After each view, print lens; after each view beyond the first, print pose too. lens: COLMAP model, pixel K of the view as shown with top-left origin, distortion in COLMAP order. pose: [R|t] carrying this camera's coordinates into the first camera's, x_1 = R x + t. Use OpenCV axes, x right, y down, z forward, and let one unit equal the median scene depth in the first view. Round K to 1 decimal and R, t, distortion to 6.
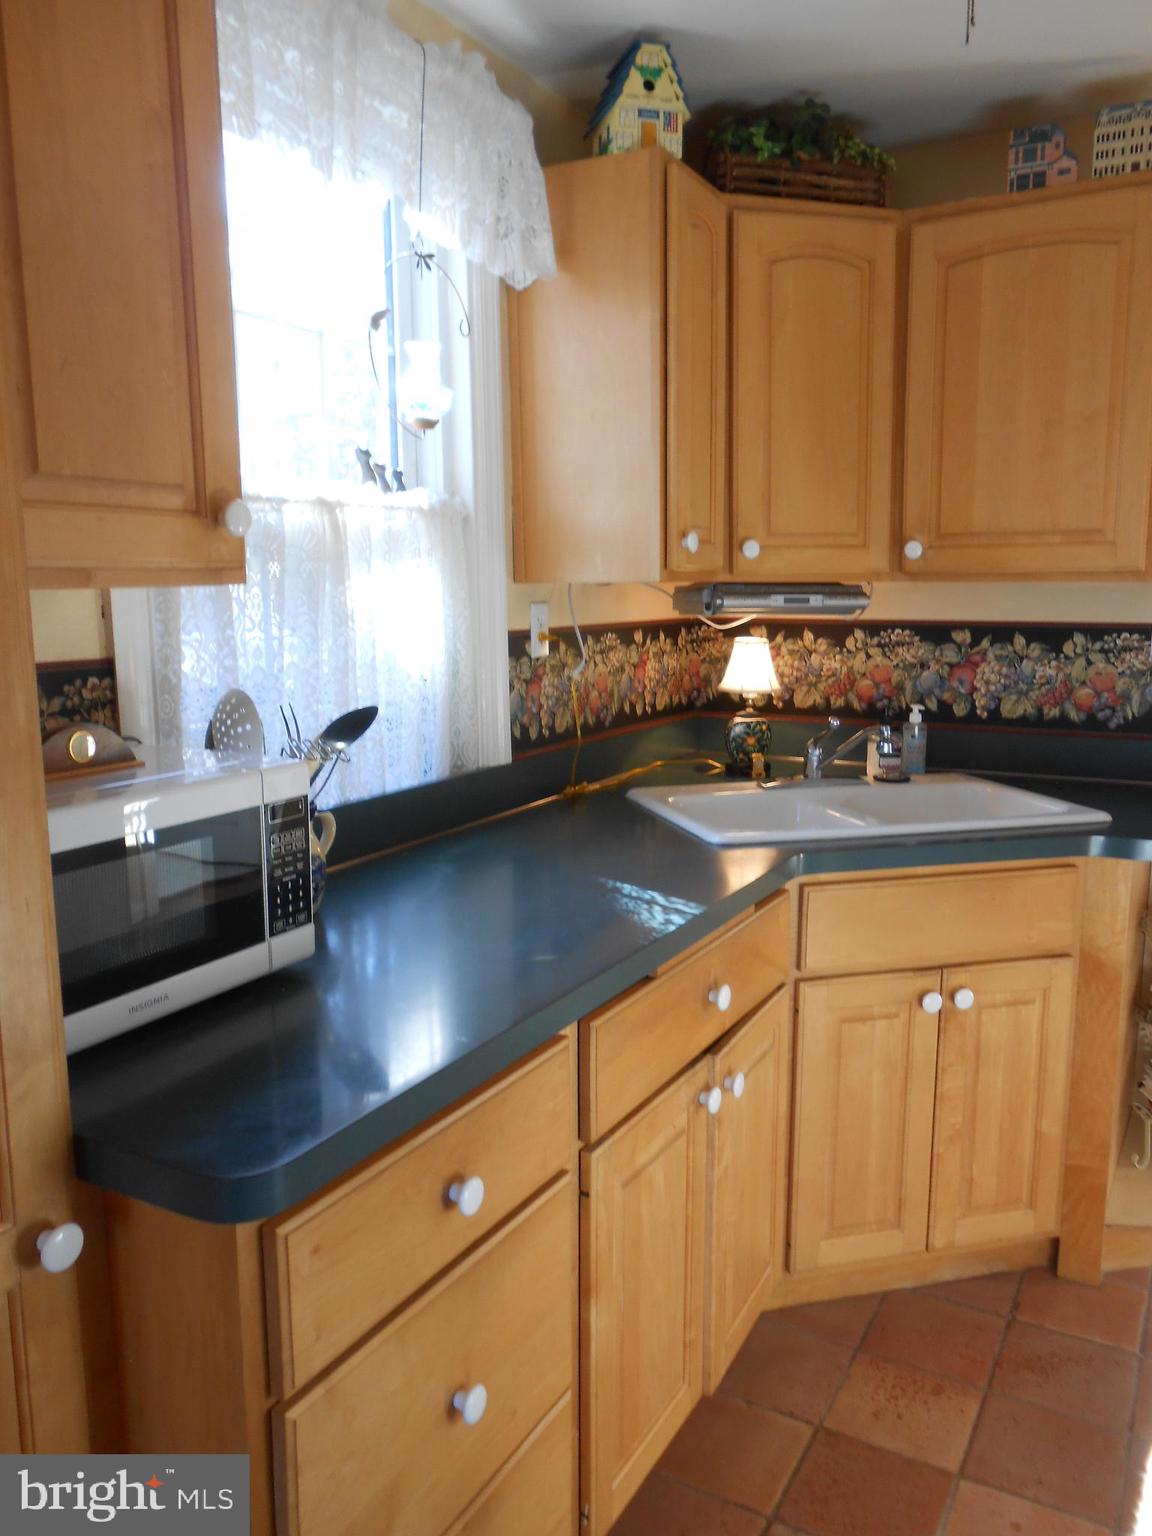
lens RADIAL K [[1196.2, 0, 574.1], [0, 1196.2, 775.2], [0, 0, 1]] dist [-0.048378, 0.062491]
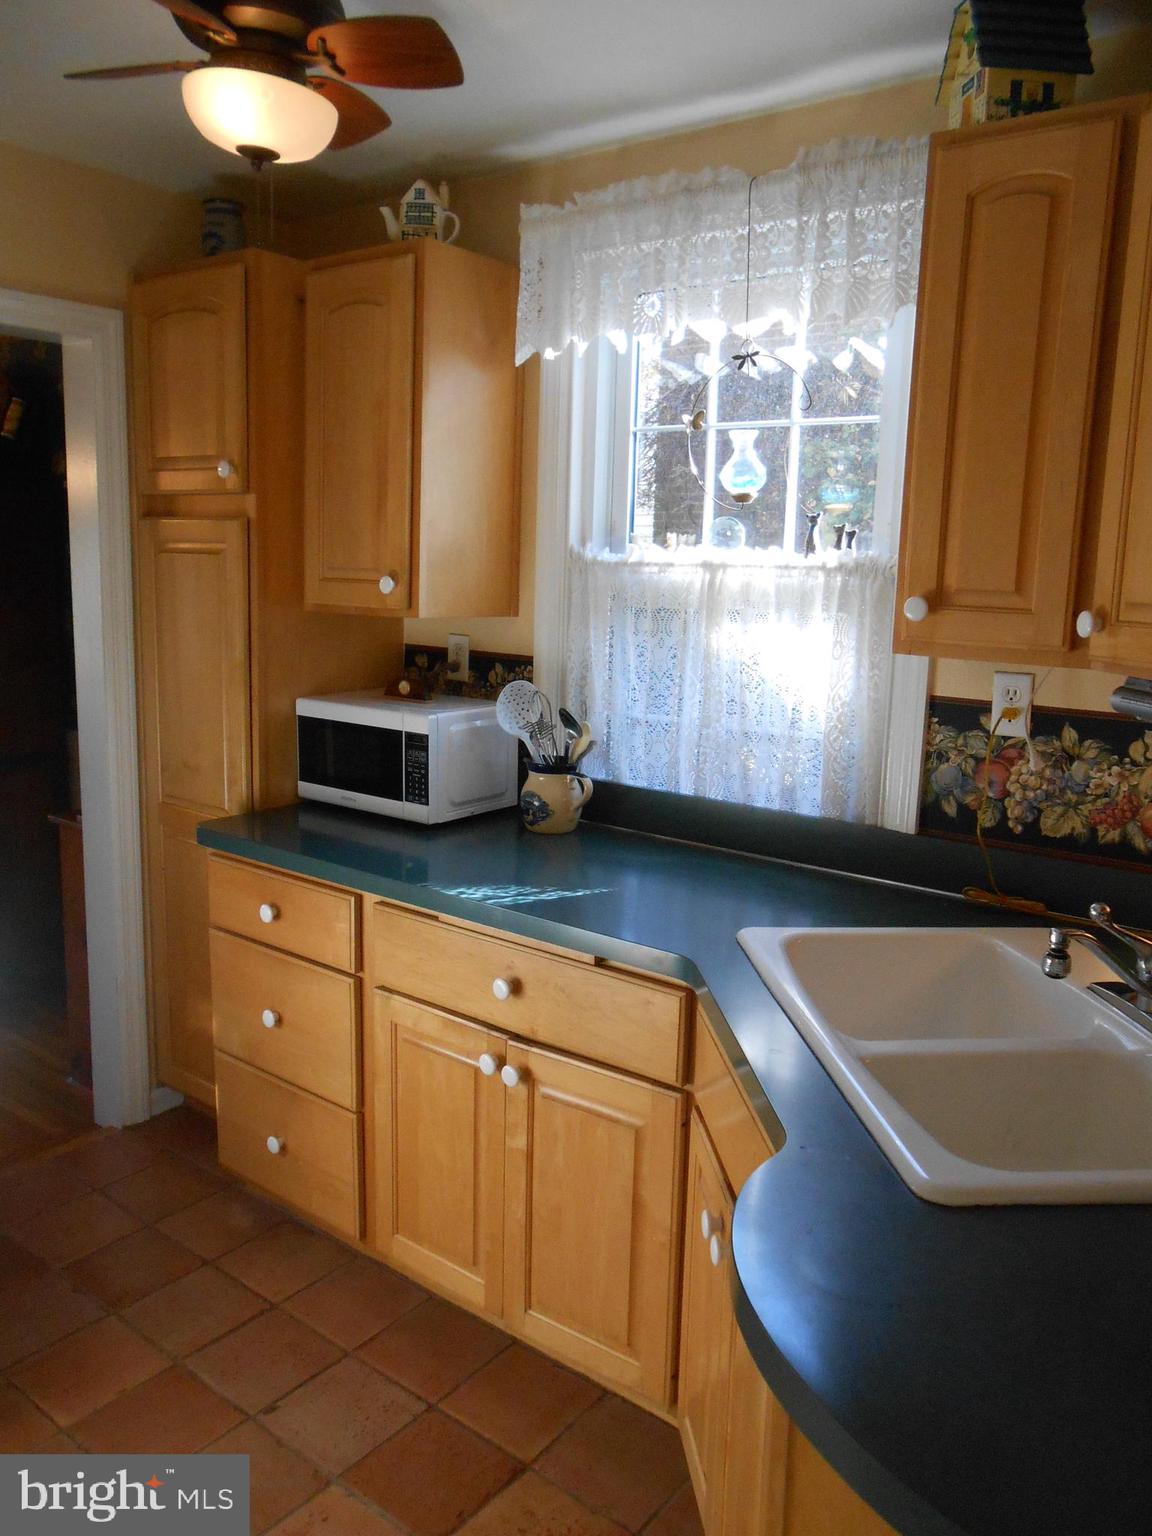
lens RADIAL K [[1196.2, 0, 574.1], [0, 1196.2, 775.2], [0, 0, 1]] dist [-0.048378, 0.062491]
pose [[-0.155602, 0.179252, -0.971420, 0.873607], [-0.183294, 0.961081, 0.206704, -0.196249], [0.970665, 0.210219, -0.116691, 0.827846]]
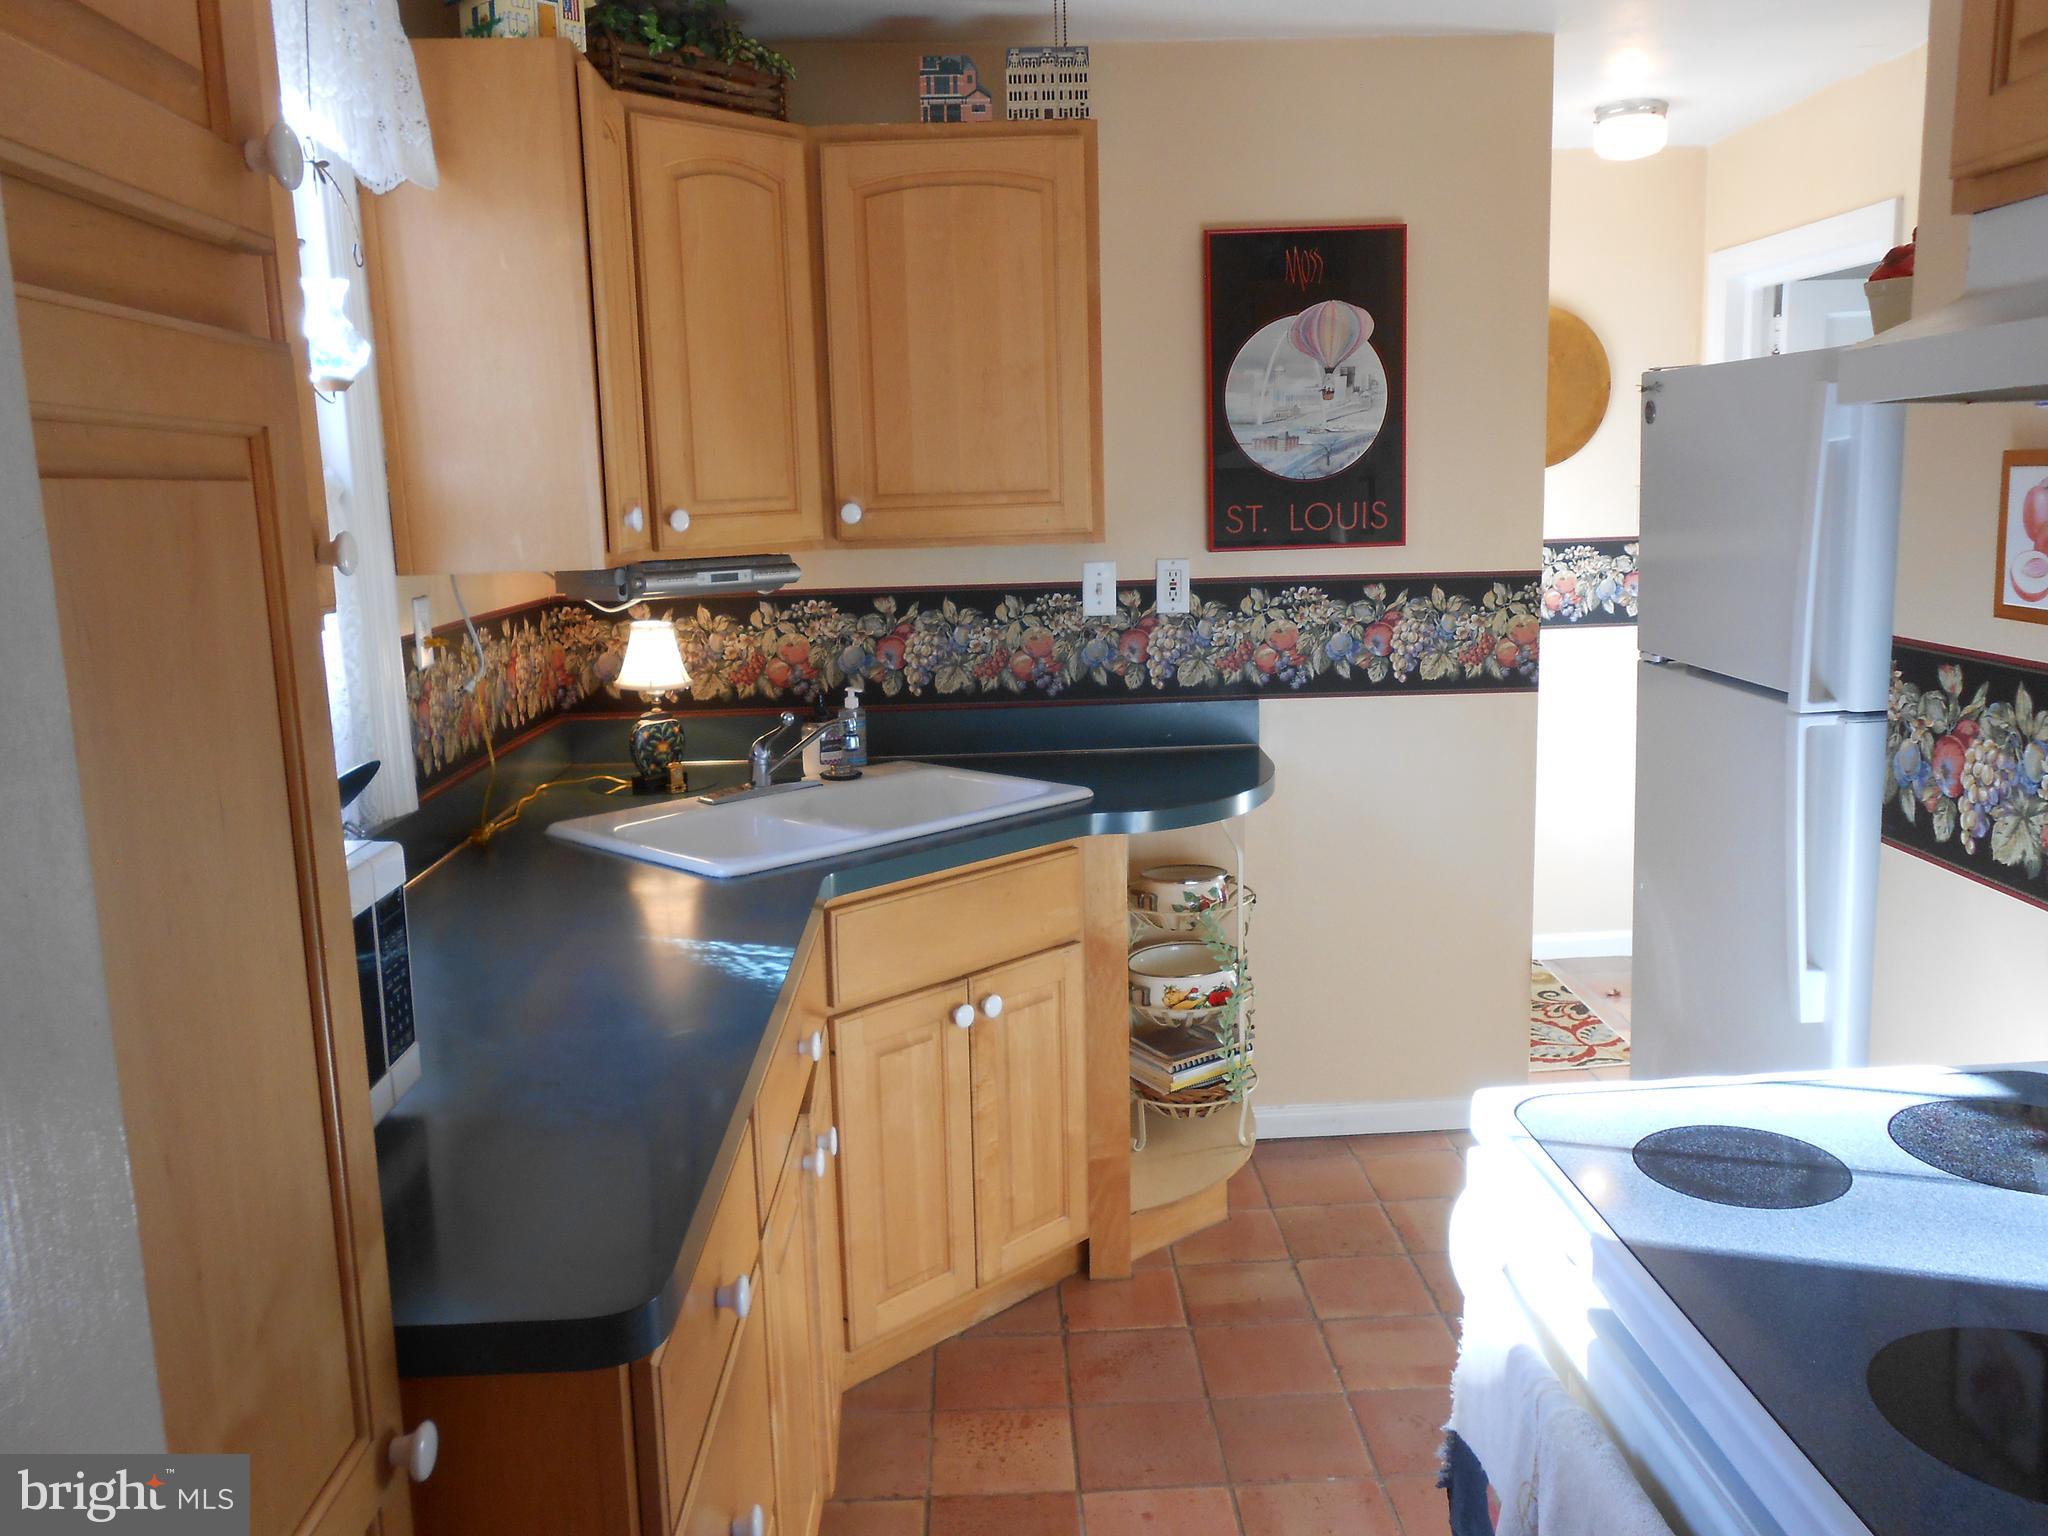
lens RADIAL K [[1587.5, 0, 1024.0], [0, 1587.5, 768.0], [0, 0, 1]] dist [-0.071694, 0.112094]
pose [[0.857889, -0.105231, 0.502944, -0.221111], [0.102413, 0.994184, 0.033323, -0.030187], [-0.503525, 0.022921, 0.863677, -0.069171]]
